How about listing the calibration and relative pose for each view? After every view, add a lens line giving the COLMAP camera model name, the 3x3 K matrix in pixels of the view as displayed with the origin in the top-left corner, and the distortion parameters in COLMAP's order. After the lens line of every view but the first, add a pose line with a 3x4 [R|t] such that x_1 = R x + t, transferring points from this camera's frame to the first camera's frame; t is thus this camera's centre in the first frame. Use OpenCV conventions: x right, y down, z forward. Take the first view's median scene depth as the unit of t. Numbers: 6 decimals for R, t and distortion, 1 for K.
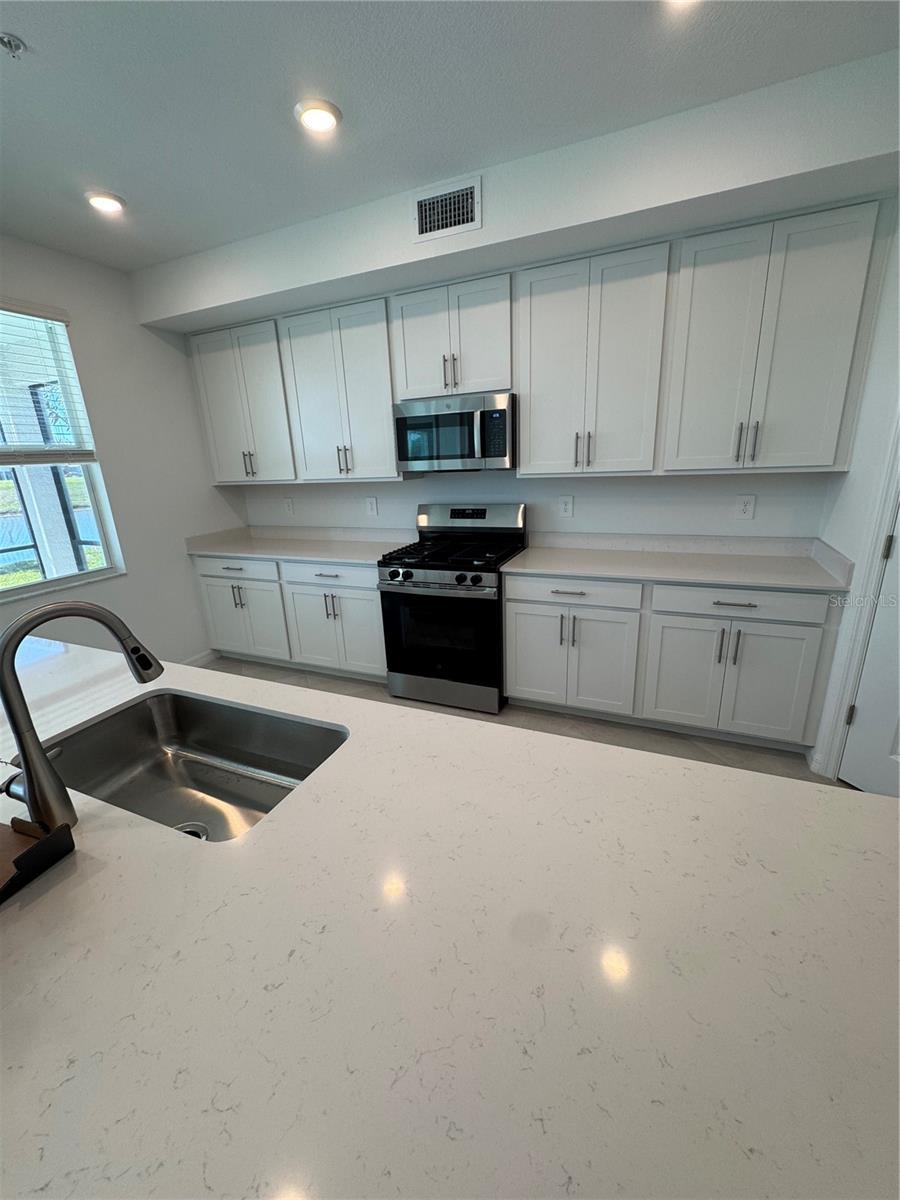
lens RADIAL K [[478.2, 0, 451.1], [0, 478.2, 597.1], [0, 0, 1]] dist [-0.002478, 0.000878]
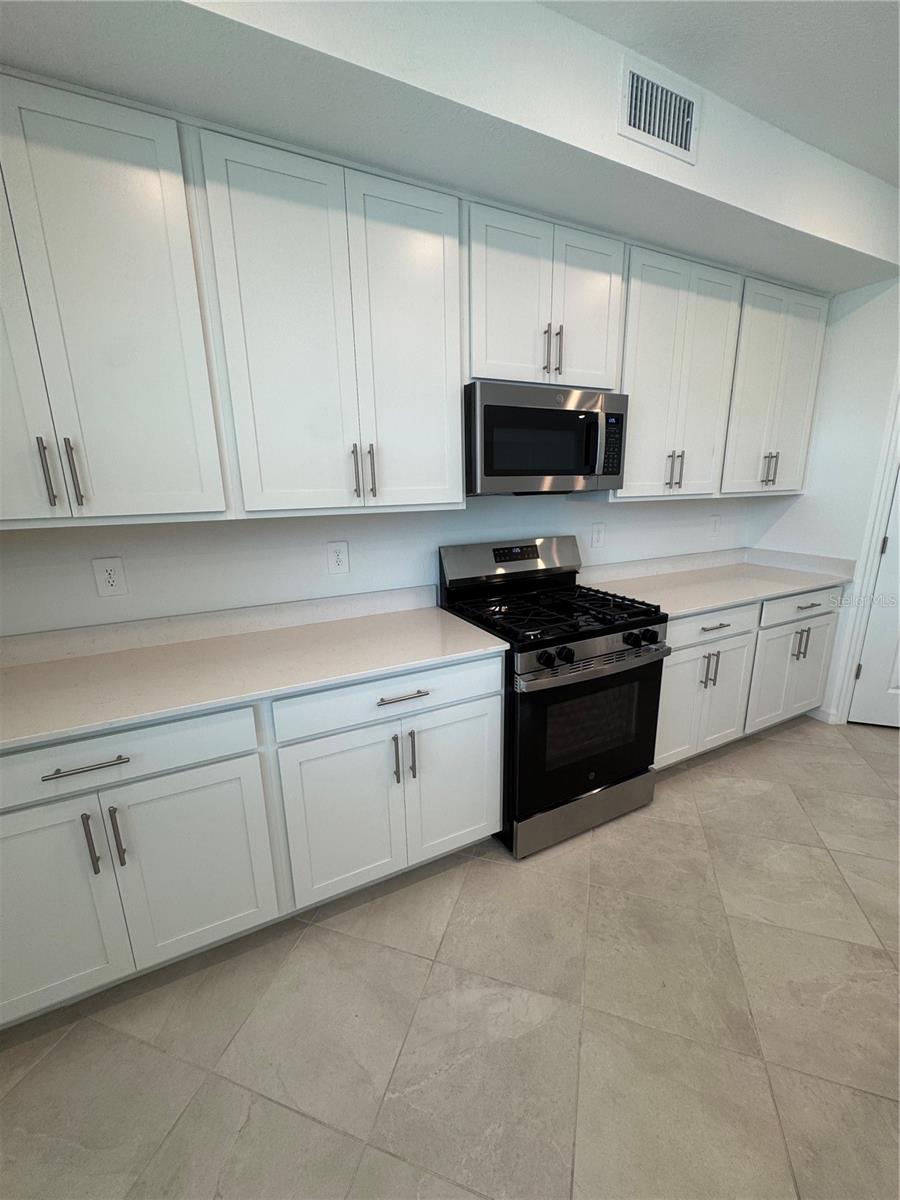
lens RADIAL K [[478.2, 0, 458.9], [0, 478.2, 597.2], [0, 0, 1]] dist [-0.002478, 0.000878]
pose [[0.641612, -0.150407, 0.752138, -0.647050], [0.206026, 0.978344, 0.019891, -0.162401], [-0.738842, 0.142198, 0.658705, 0.686083]]
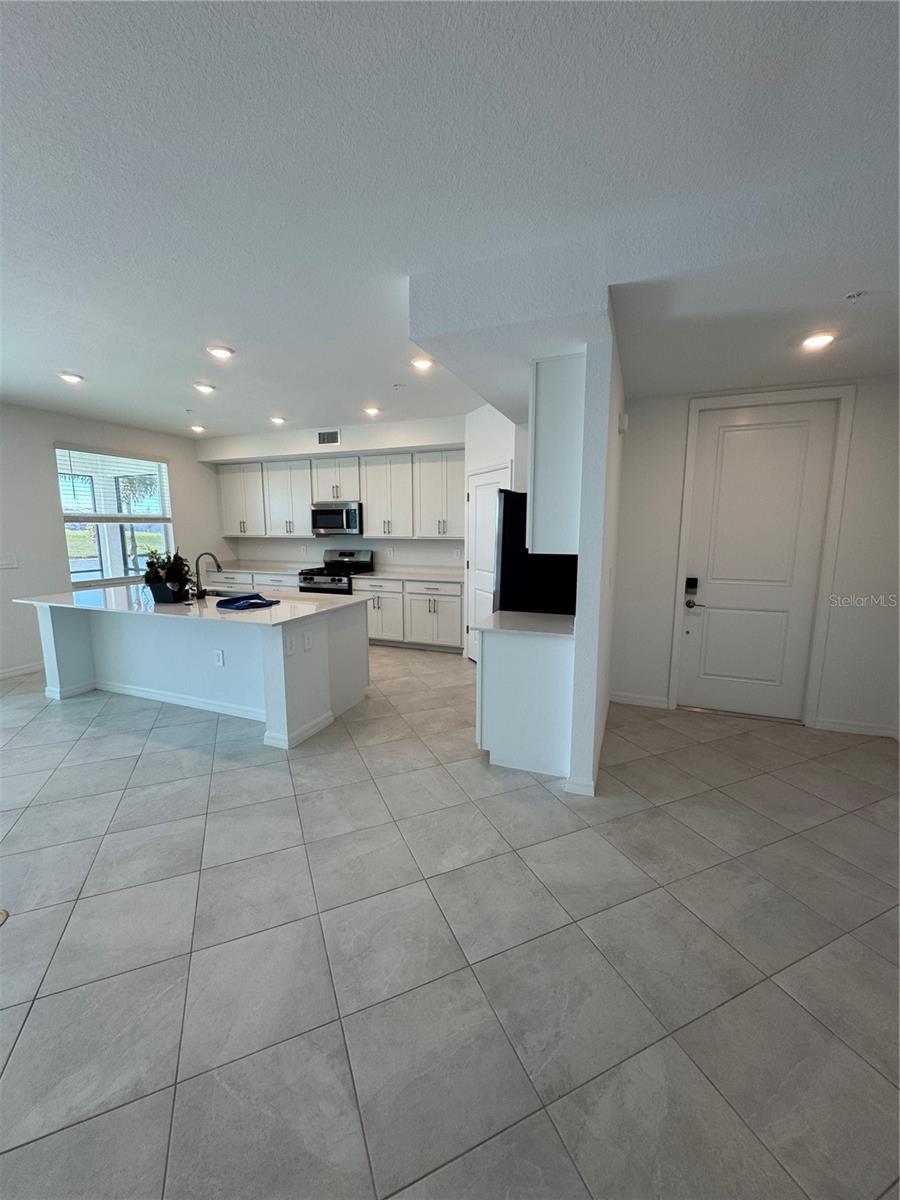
lens RADIAL K [[478.2, 0, 455.2], [0, 478.2, 598.4], [0, 0, 1]] dist [-0.002478, 0.000878]
pose [[0.998545, 0.037797, 0.038462, 0.498382], [-0.031957, 0.989278, -0.142508, 0.341423], [-0.043436, 0.141071, 0.989046, -1.216582]]
